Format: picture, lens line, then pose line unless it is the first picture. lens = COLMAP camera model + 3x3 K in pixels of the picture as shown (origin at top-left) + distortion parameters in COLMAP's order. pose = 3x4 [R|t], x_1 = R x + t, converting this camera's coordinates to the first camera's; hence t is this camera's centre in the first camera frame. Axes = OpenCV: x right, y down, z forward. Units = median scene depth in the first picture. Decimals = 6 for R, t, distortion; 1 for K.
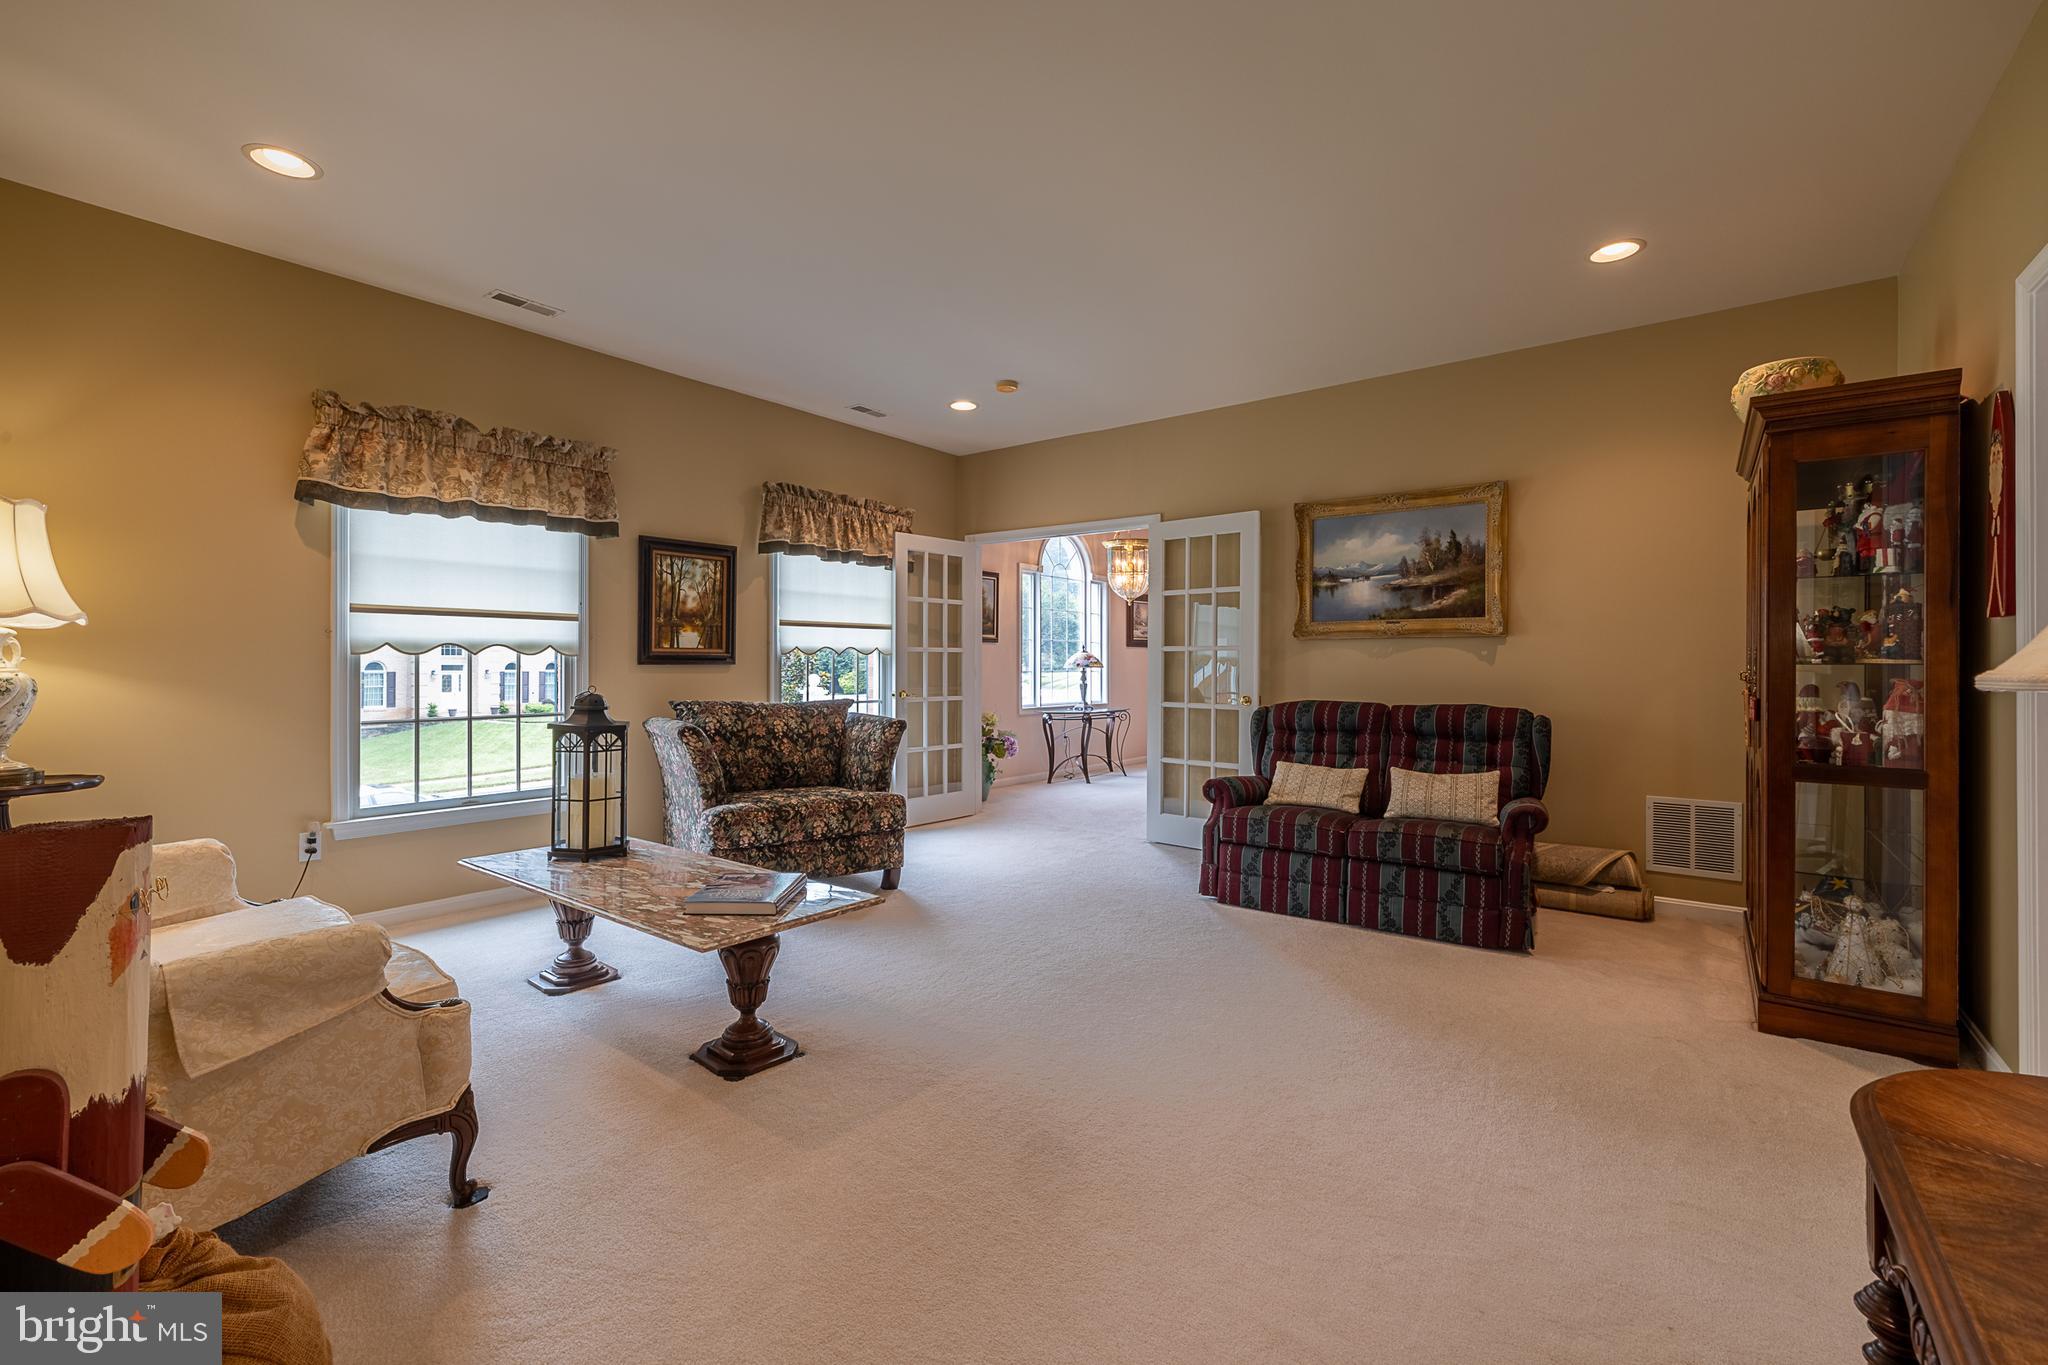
lens RADIAL K [[868.7, 0, 1030.4], [0, 868.7, 659.4], [0, 0, 1]] dist [-0.001498, -0.000078]
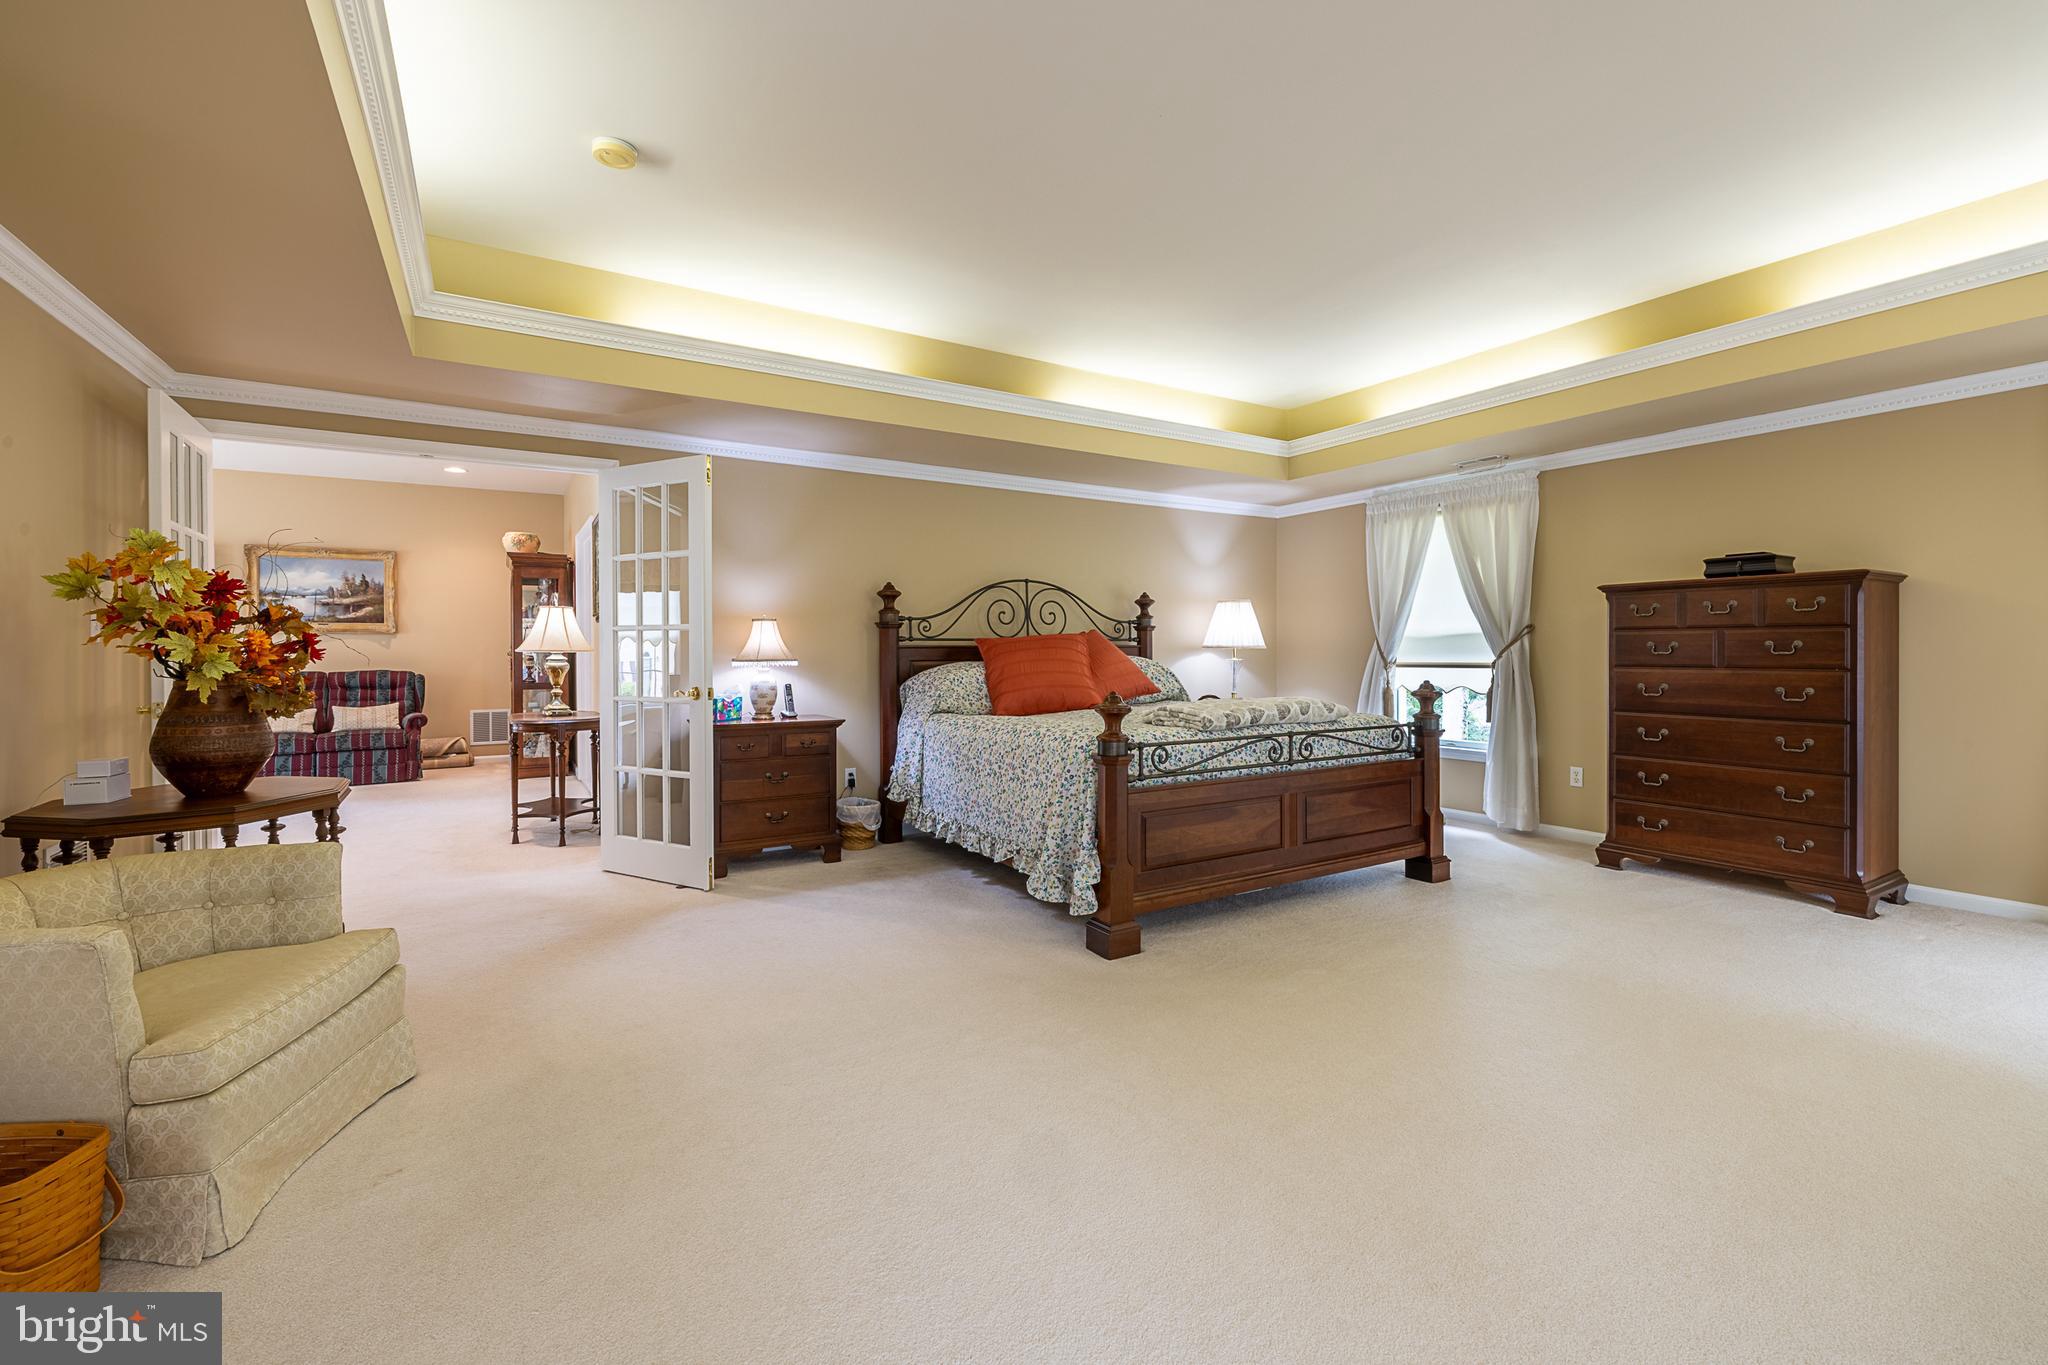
lens RADIAL K [[868.7, 0, 1030.4], [0, 868.7, 659.4], [0, 0, 1]] dist [-0.001498, -0.000078]
pose [[0.358041, -0.014977, 0.933586, -0.763726], [0.000603, 0.999875, 0.015809, -0.000206], [-0.933706, -0.005097, 0.358005, -1.018043]]
